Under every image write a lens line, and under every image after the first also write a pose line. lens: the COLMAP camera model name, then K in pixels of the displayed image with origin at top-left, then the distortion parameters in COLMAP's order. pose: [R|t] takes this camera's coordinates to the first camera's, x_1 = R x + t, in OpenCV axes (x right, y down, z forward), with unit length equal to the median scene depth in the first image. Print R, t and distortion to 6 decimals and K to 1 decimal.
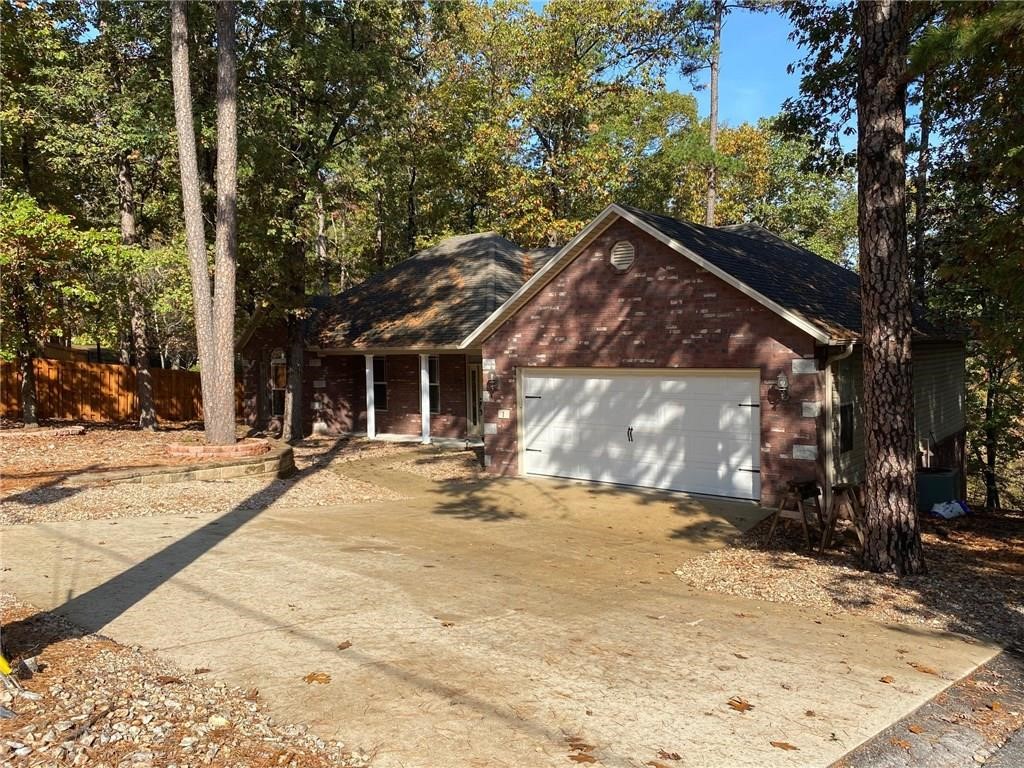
lens RADIAL K [[786.9, 0, 511.5], [0, 786.9, 378.0], [0, 0, 1]] dist [0.006586, 0.002903]
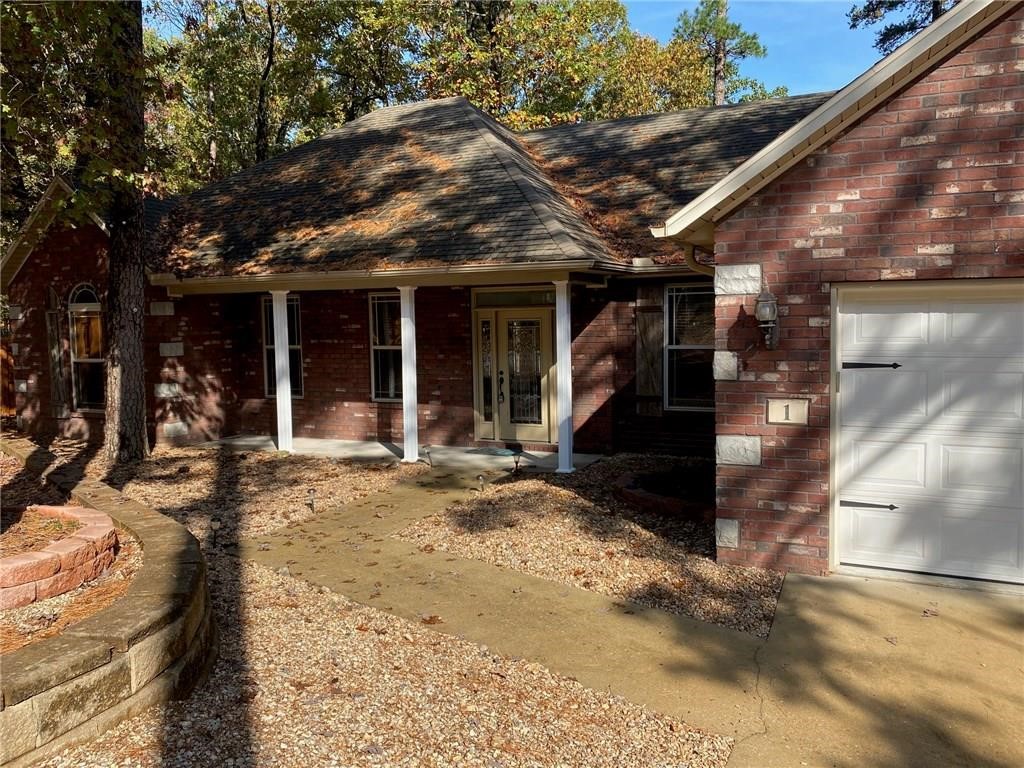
lens RADIAL K [[860.7, 0, 513.7], [0, 860.7, 394.2], [0, 0, 1]] dist [-0.039654, 0.001696]
pose [[0.979845, -0.014616, 0.199225, -0.142325], [0.004665, 0.998722, 0.050327, 0.010929], [-0.199706, -0.048383, 0.978661, 0.418043]]
